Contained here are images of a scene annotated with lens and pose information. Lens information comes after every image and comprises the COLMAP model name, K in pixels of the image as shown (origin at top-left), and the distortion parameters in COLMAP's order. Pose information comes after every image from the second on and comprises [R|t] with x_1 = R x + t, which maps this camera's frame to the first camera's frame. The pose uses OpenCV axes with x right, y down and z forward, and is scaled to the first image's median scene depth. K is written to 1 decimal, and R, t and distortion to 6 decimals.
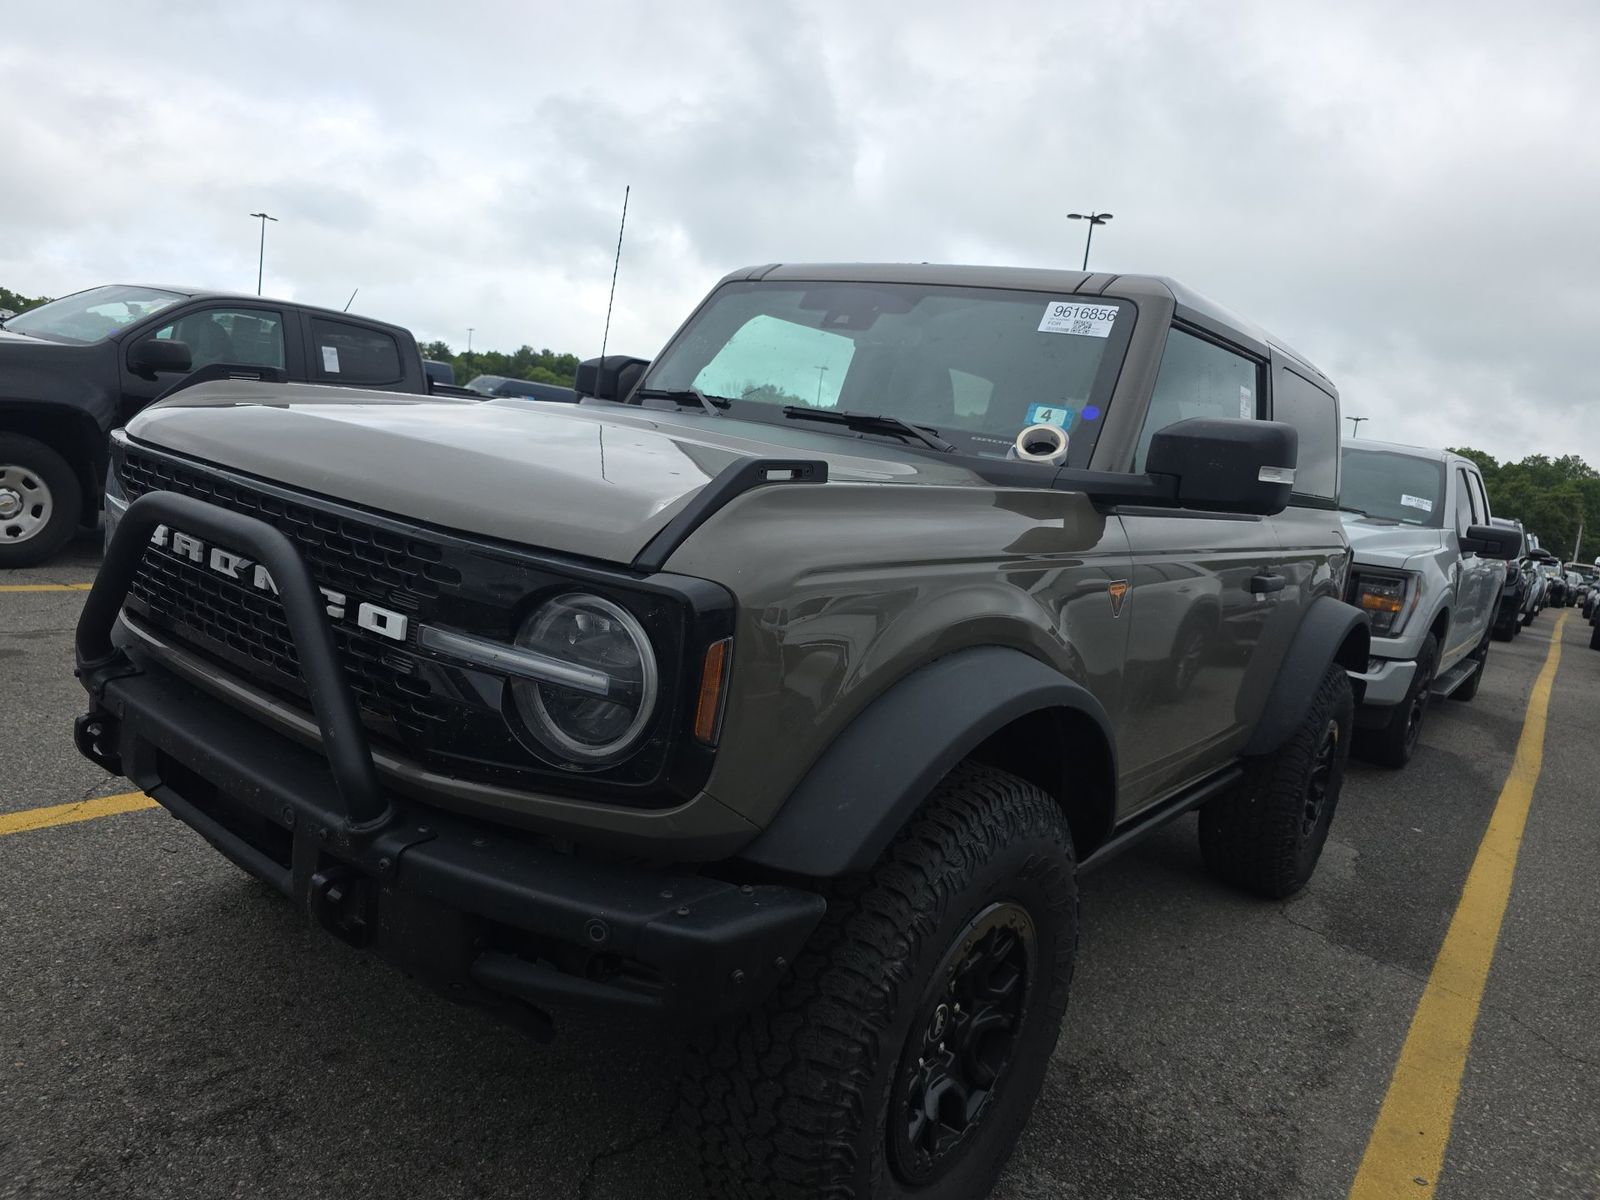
lens RADIAL K [[1103.5, 0, 801.1], [0, 1103.5, 521.7], [0, 0, 1]] dist [0.028374, -0.026198]
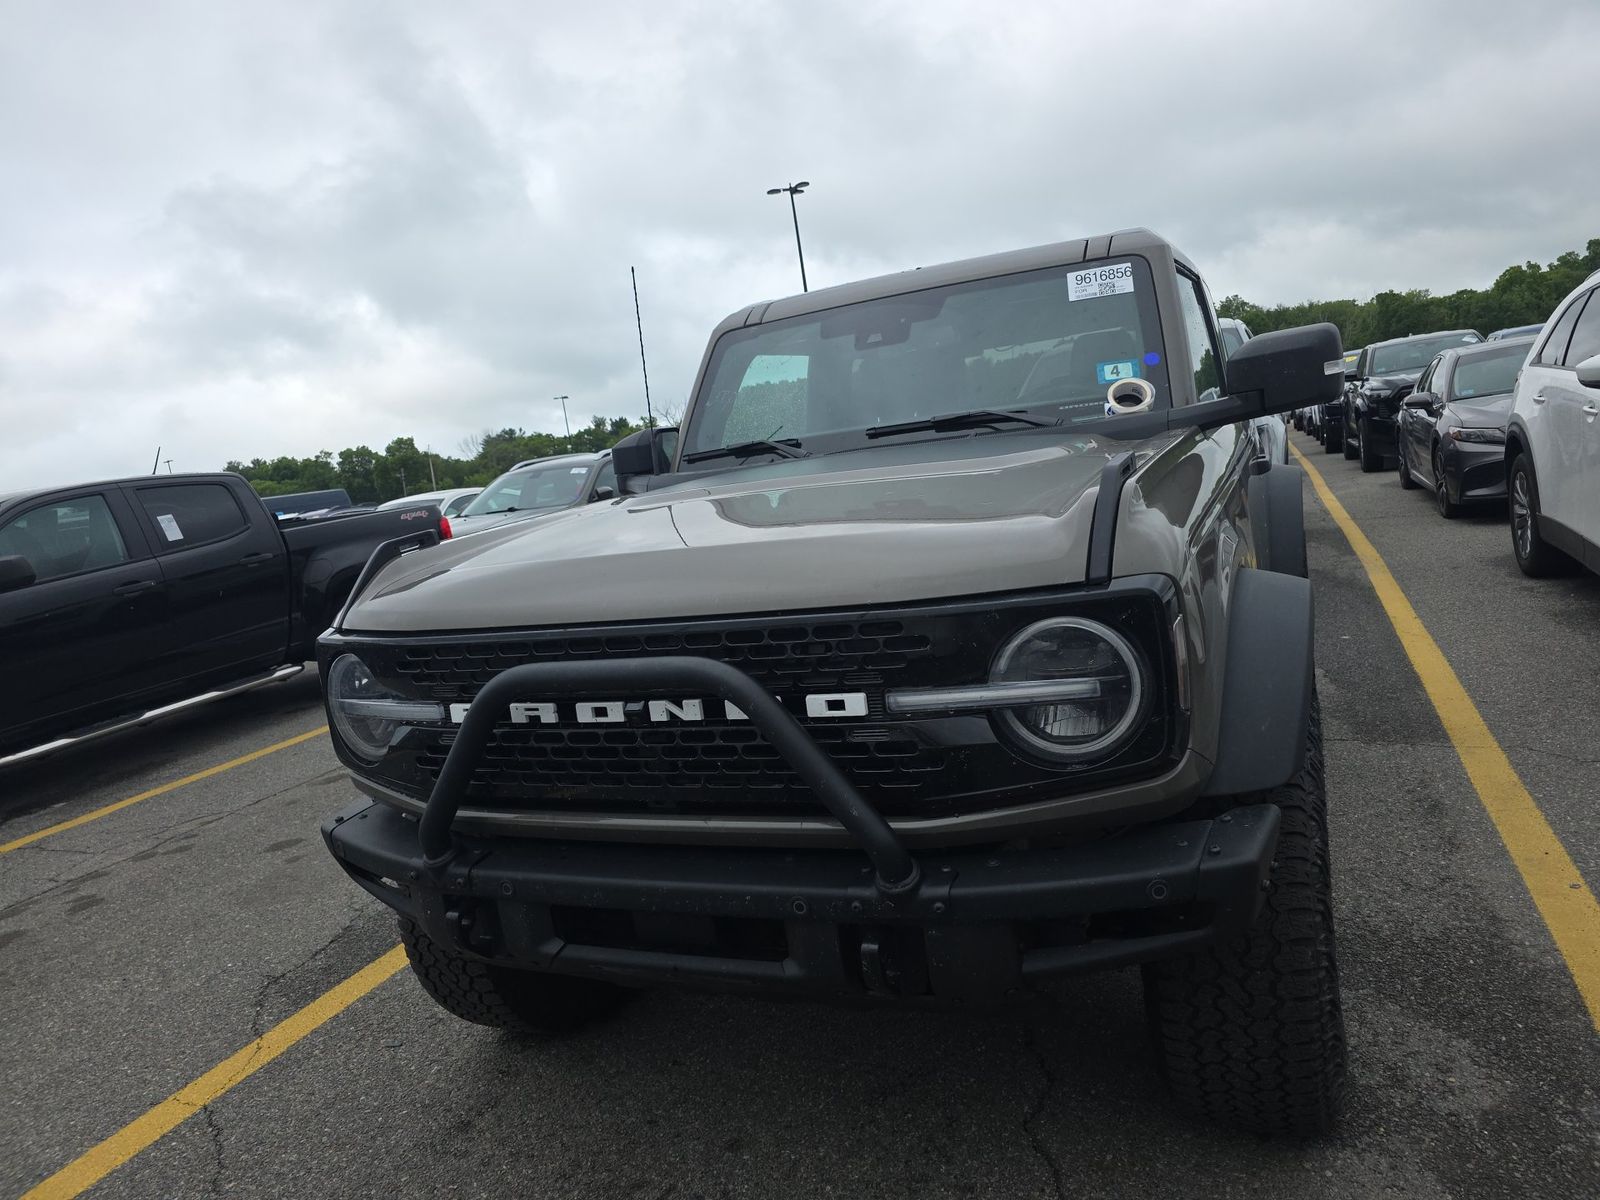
lens RADIAL K [[1102.1, 0, 797.5], [0, 1102.1, 536.9], [0, 0, 1]] dist [0.069090, -0.076081]
pose [[0.932771, -0.294588, 0.207742, -0.343577], [0.291599, 0.955454, 0.045582, -0.075661], [-0.211916, 0.018059, 0.977121, -0.034687]]
